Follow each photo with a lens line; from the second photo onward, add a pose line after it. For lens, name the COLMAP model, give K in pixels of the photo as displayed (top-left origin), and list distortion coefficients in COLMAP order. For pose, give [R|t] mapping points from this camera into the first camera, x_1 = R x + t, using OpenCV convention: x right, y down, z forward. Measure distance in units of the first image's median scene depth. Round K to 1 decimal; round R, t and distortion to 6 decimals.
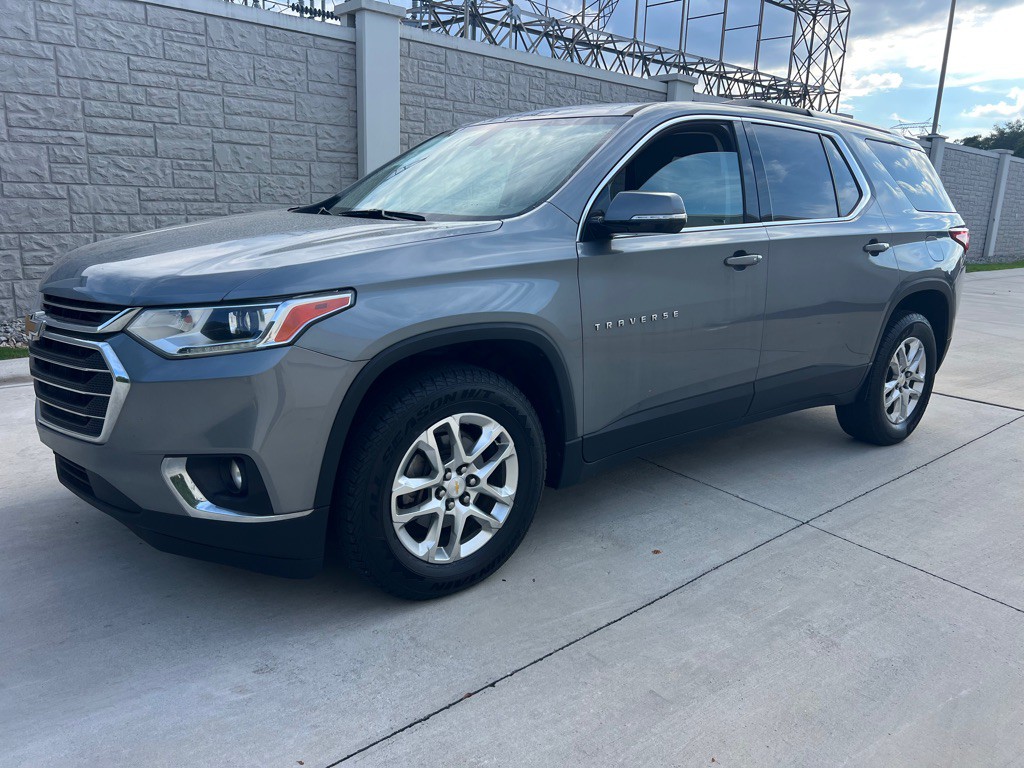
lens RADIAL K [[779.0, 0, 518.7], [0, 779.0, 380.8], [0, 0, 1]] dist [0.041812, -0.050736]
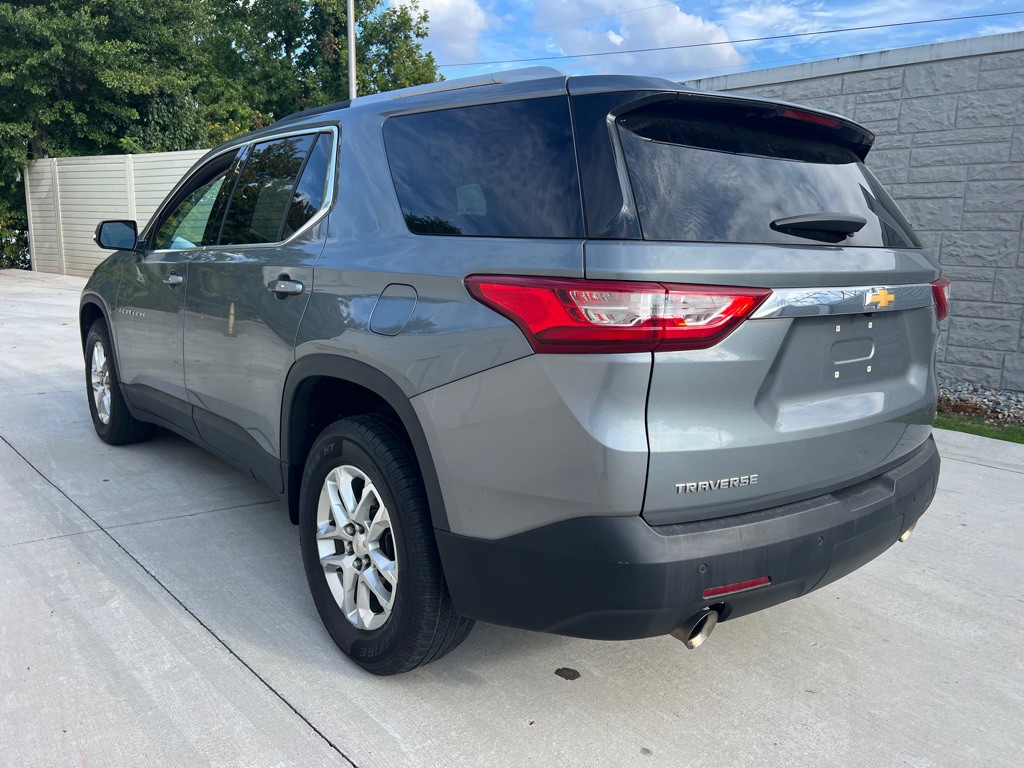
lens RADIAL K [[779.0, 0, 515.1], [0, 779.0, 380.0], [0, 0, 1]] dist [0.041812, -0.050736]
pose [[0.003050, 0.141649, -0.989912, 0.538550], [-0.248802, 0.958895, 0.136445, -0.112178], [0.968550, 0.245876, 0.038167, 0.568134]]
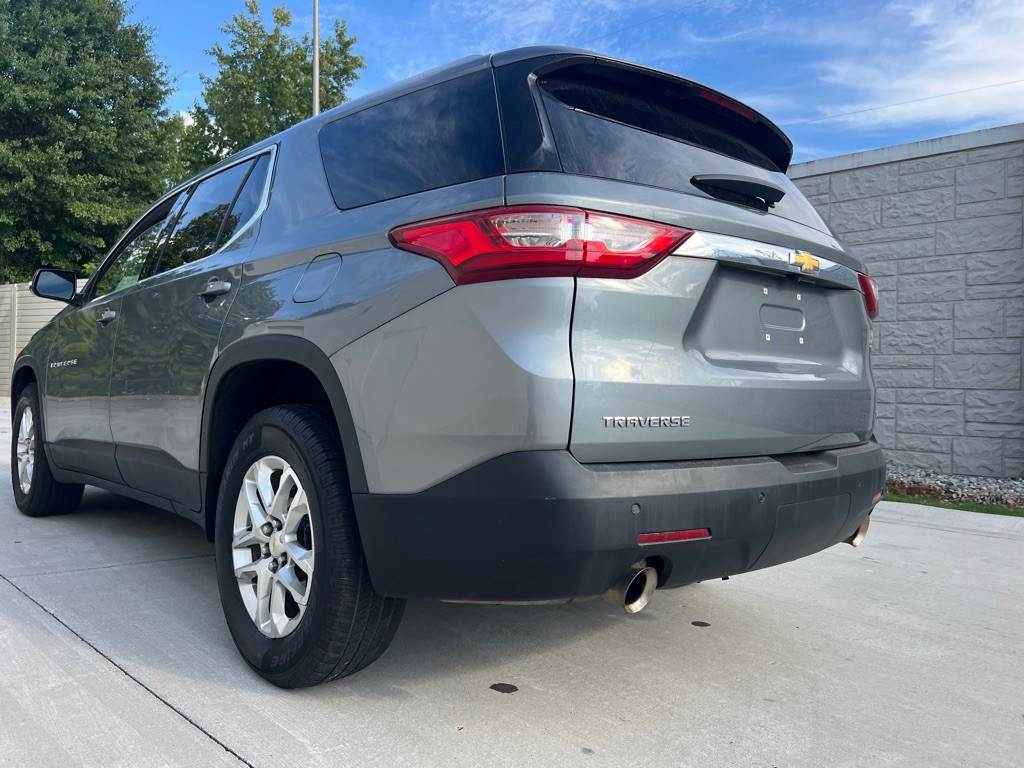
lens RADIAL K [[779.0, 0, 510.8], [0, 779.0, 374.9], [0, 0, 1]] dist [0.041812, -0.050736]
pose [[0.045084, -0.043004, -0.998057, 0.533249], [-0.242359, 0.968755, -0.052689, -0.061278], [0.969139, 0.244263, 0.033253, 0.592716]]
